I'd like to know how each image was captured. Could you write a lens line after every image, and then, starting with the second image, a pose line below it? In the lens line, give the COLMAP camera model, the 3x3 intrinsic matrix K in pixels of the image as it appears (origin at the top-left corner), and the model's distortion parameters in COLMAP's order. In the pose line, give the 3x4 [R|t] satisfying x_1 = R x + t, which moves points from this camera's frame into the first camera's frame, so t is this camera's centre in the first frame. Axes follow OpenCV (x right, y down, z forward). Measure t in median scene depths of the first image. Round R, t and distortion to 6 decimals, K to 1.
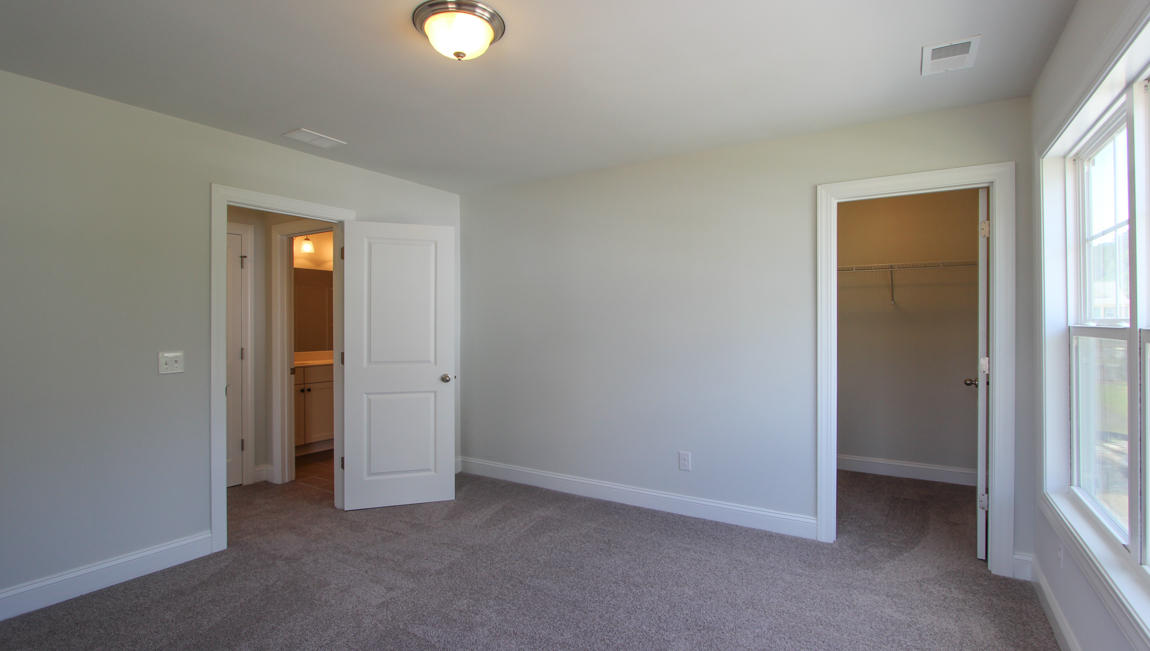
lens RADIAL K [[539.9, 0, 580.4], [0, 539.9, 323.7], [0, 0, 1]] dist [-0.009427, 0.000887]
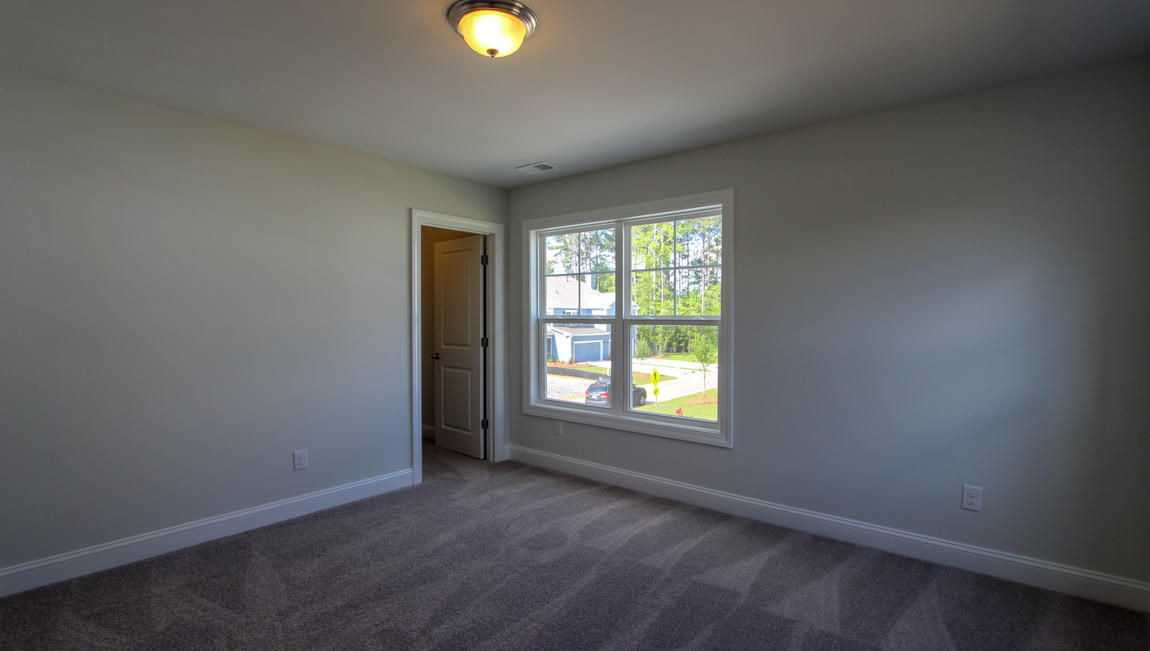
lens RADIAL K [[539.9, 0, 580.2], [0, 539.9, 323.1], [0, 0, 1]] dist [-0.009427, 0.000887]
pose [[0.132210, -0.006610, 0.991200, -0.777849], [0.002547, 0.999977, 0.006329, 0.009752], [-0.991218, 0.001688, 0.132224, 0.437900]]
